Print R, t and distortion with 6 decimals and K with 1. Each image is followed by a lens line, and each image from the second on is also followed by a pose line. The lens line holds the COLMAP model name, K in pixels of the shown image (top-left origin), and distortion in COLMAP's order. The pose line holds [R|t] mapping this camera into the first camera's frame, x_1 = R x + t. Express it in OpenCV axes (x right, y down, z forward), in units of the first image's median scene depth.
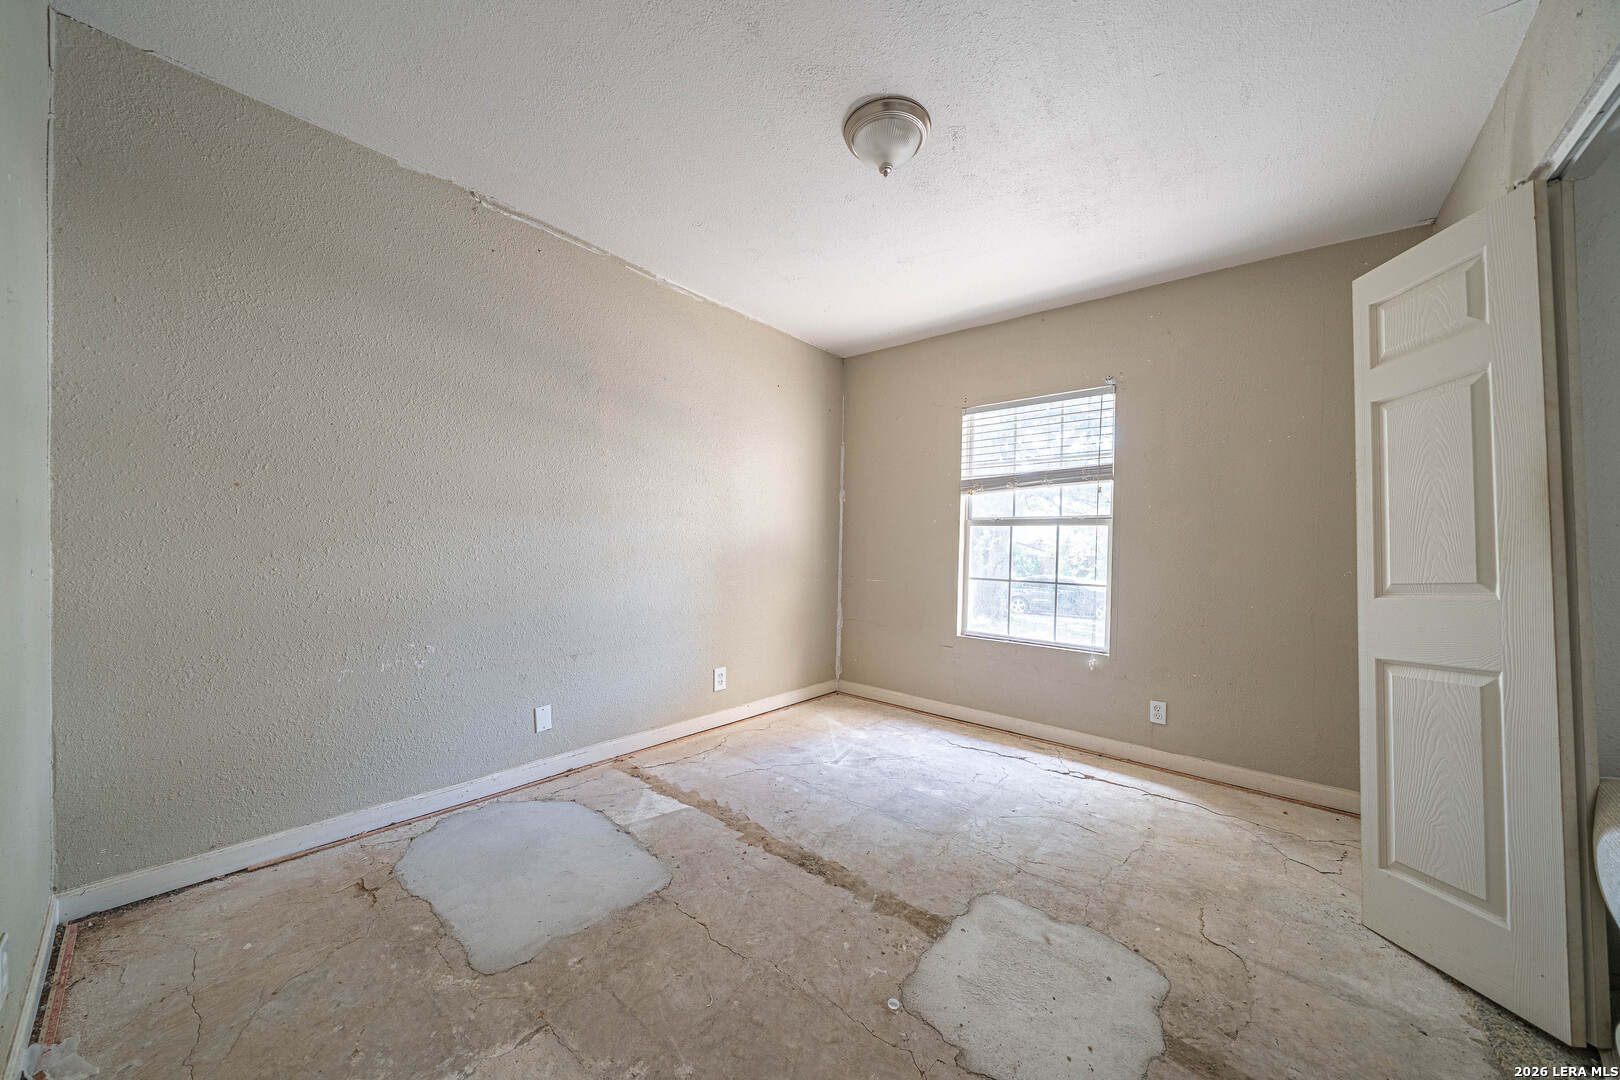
lens RADIAL K [[557.1, 0, 800.2], [0, 557.1, 554.1], [0, 0, 1]] dist [-0.004194, -0.000227]
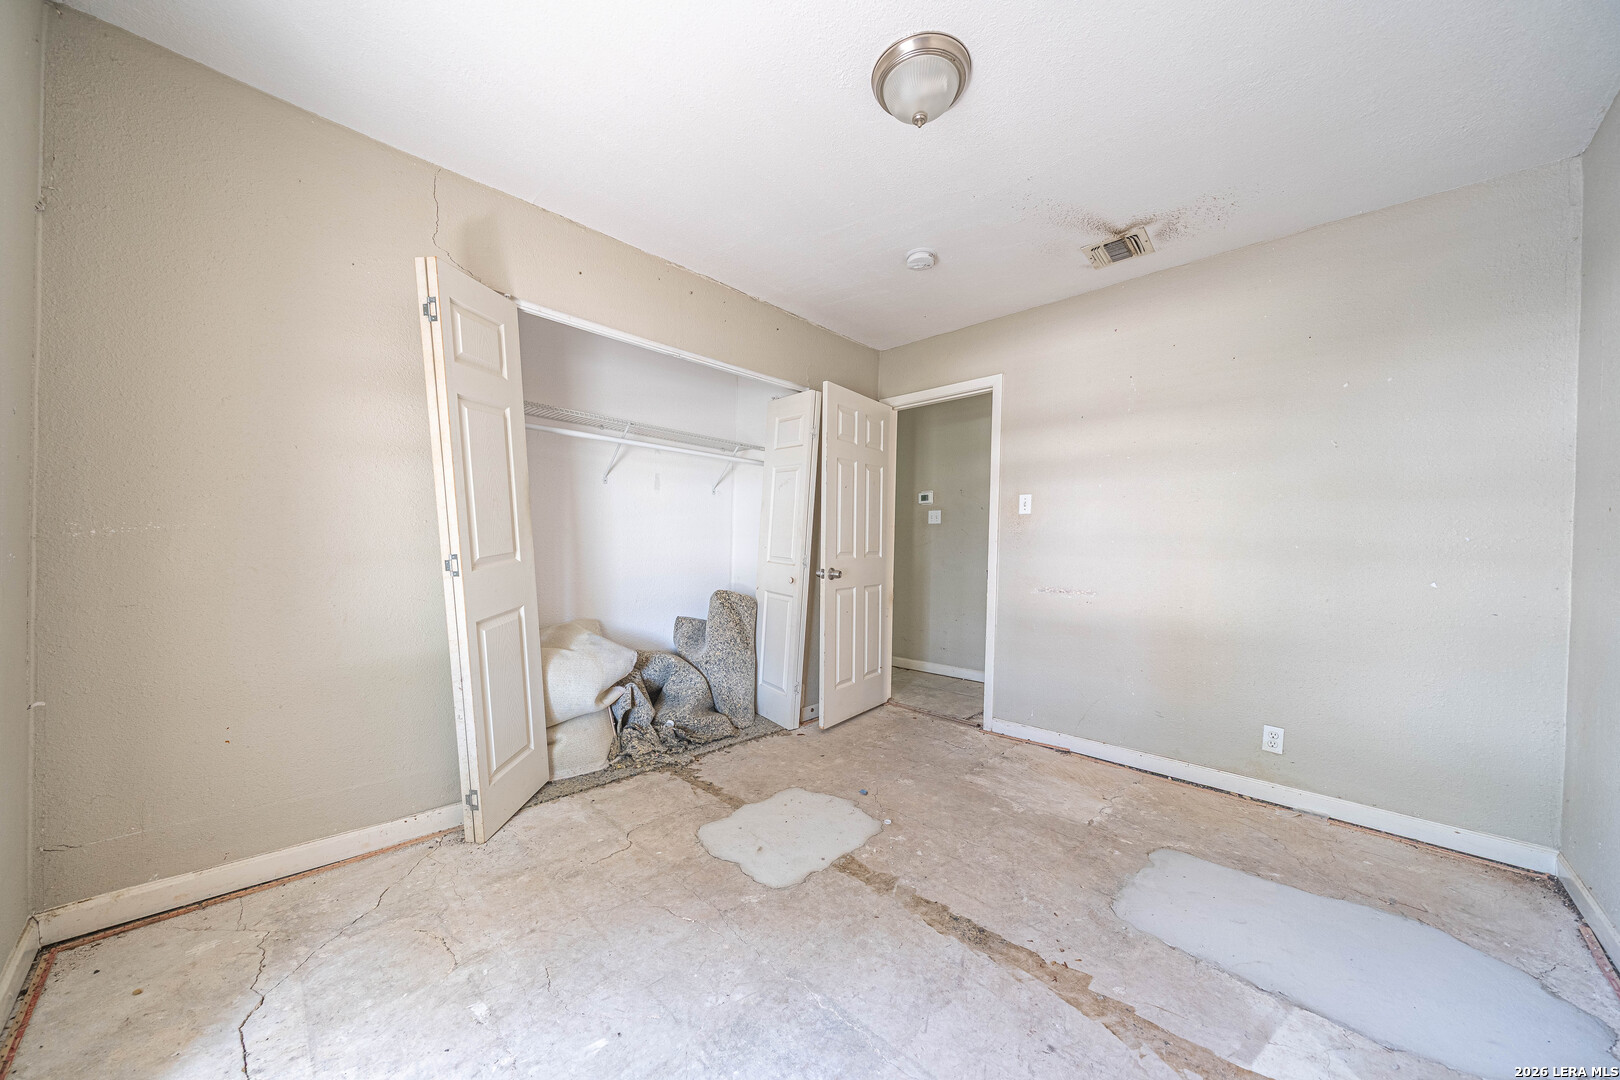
lens RADIAL K [[557.1, 0, 800.2], [0, 557.1, 554.1], [0, 0, 1]] dist [-0.004194, -0.000227]
pose [[-0.996297, -0.046910, 0.072057, 0.255856], [-0.044368, 0.998349, 0.036491, -0.026087], [-0.073650, 0.033159, -0.996733, 1.954665]]
